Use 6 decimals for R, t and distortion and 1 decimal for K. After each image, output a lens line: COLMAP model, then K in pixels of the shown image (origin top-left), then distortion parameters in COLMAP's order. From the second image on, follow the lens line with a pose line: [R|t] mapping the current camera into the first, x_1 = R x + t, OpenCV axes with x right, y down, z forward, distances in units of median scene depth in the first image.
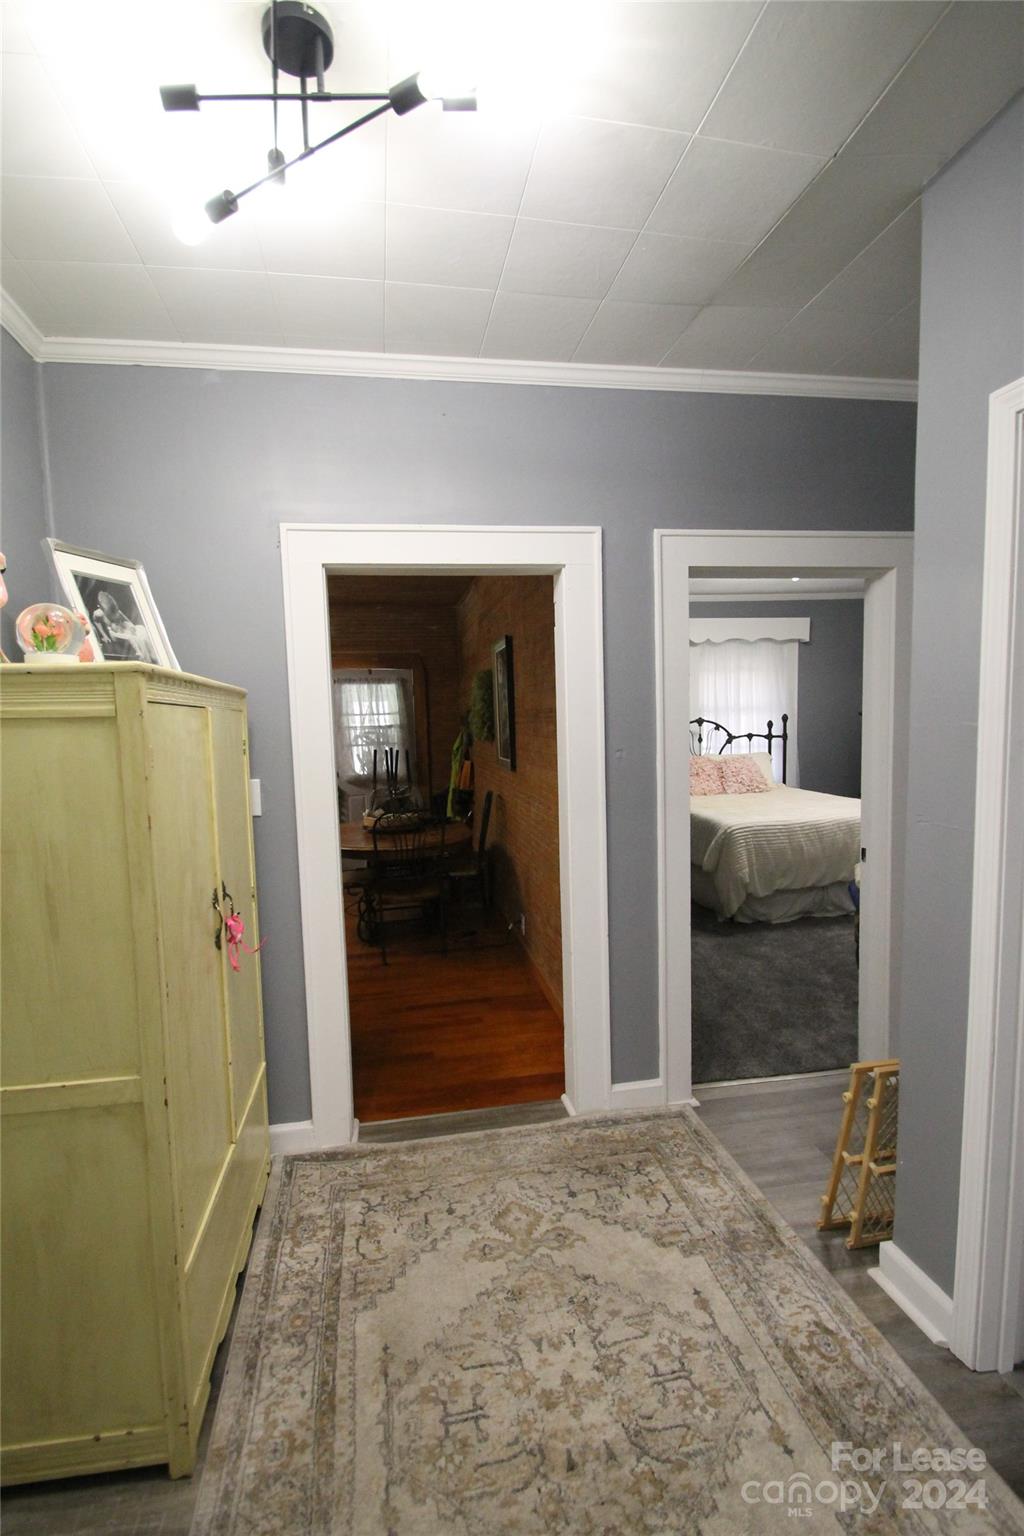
lens RADIAL K [[739.4, 0, 502.1], [0, 739.4, 804.9], [0, 0, 1]] dist [0.003282, 0.000140]
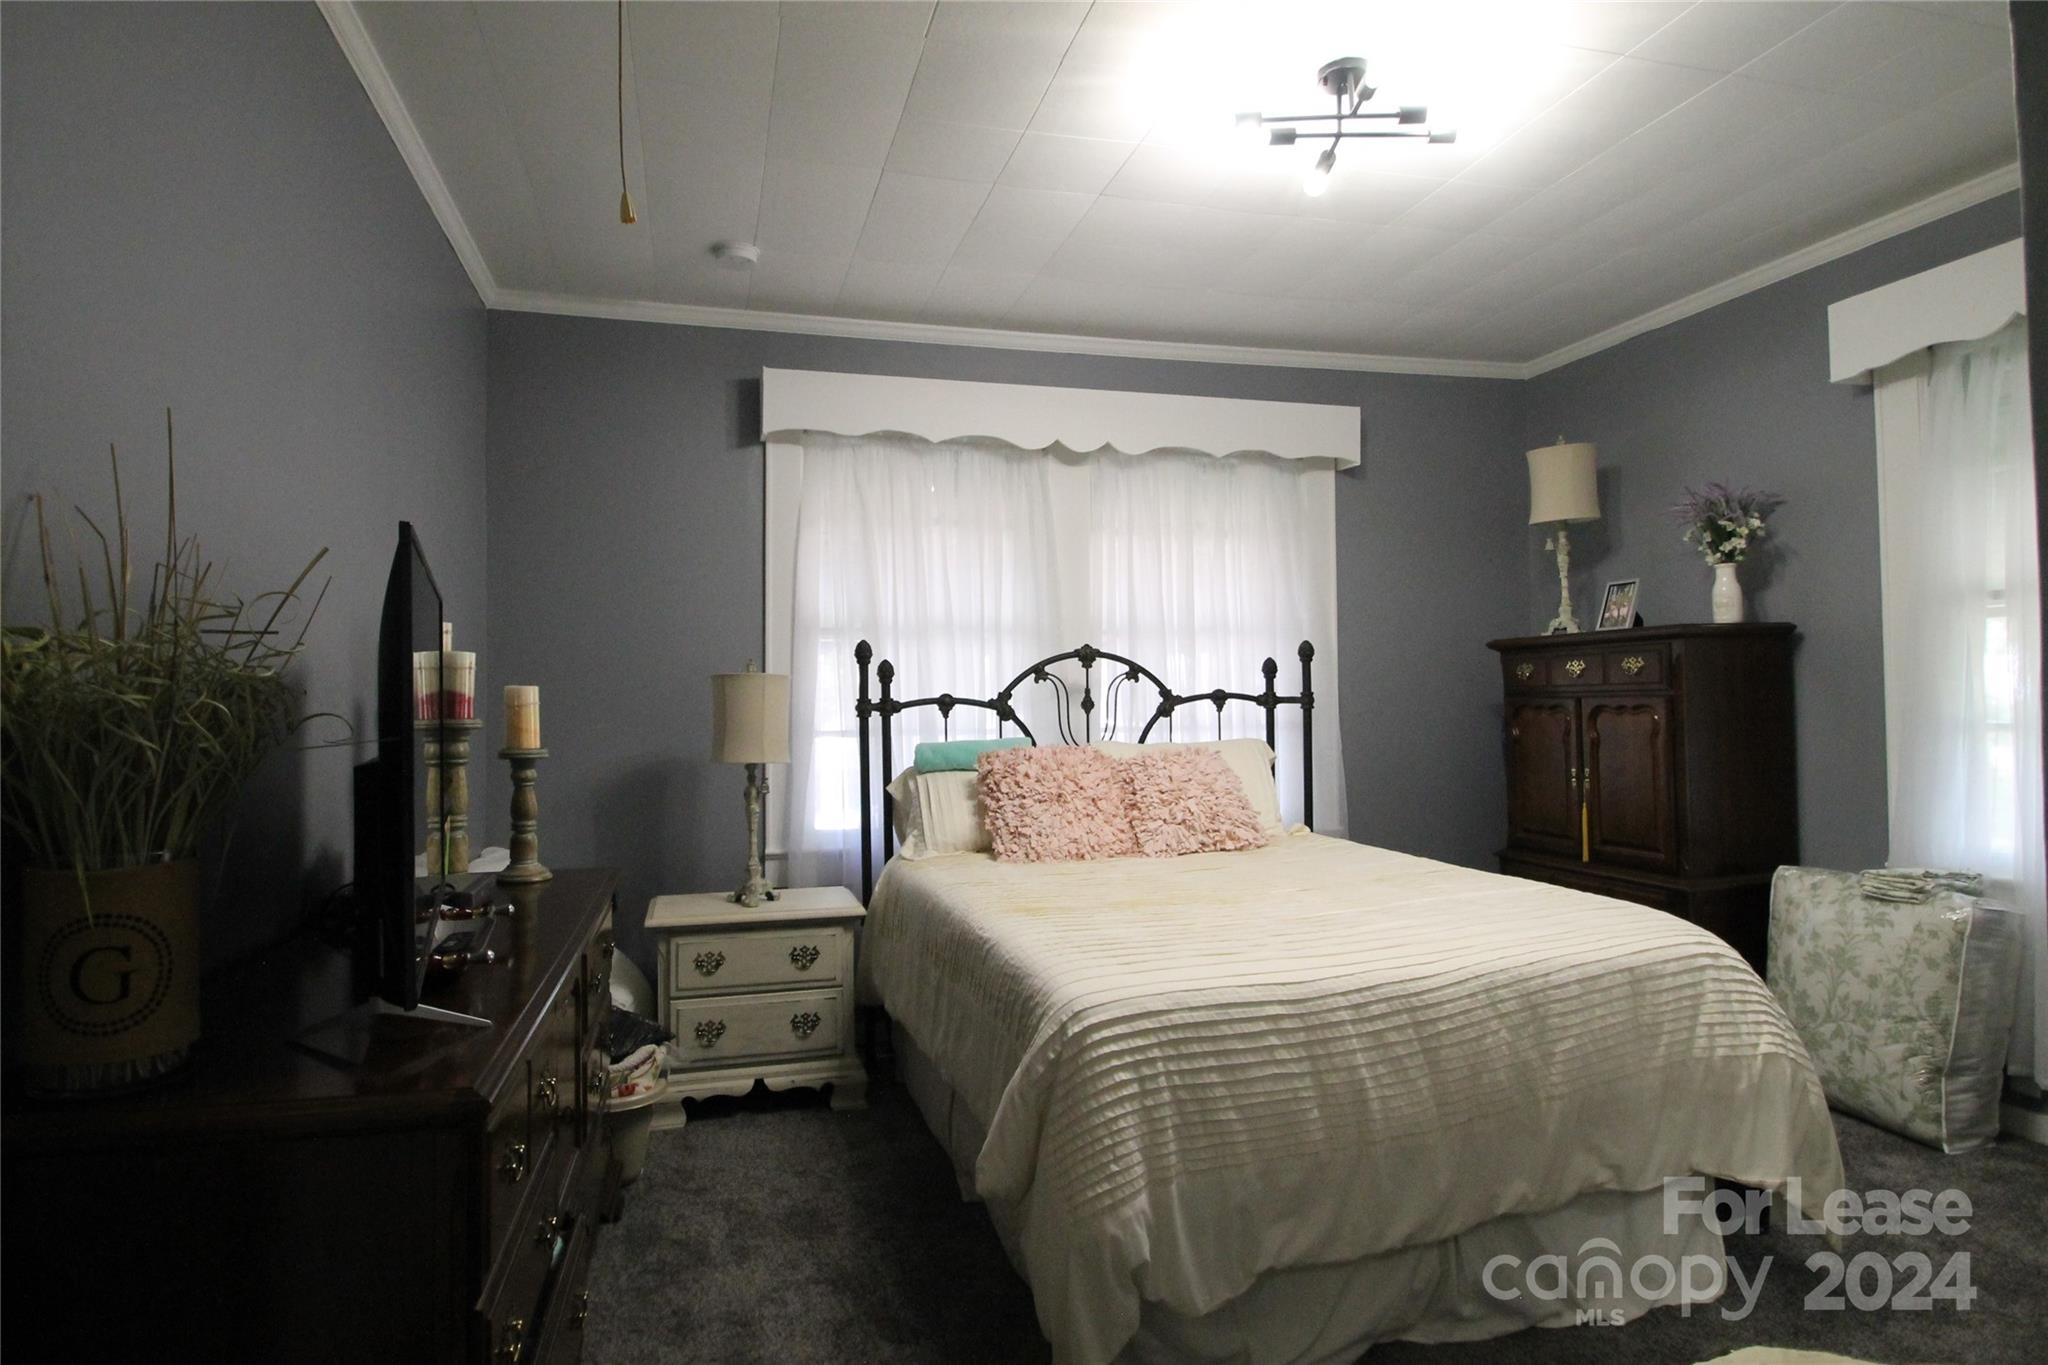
lens RADIAL K [[1139.6, 0, 1018.4], [0, 1139.6, 687.5], [0, 0, 1]] dist [-0.028885, -0.000705]
pose [[0.995090, 0.019926, 0.096948, 0.177511], [-0.006803, 0.990978, -0.133851, -0.019365], [-0.098740, 0.132534, 0.986248, 0.436945]]
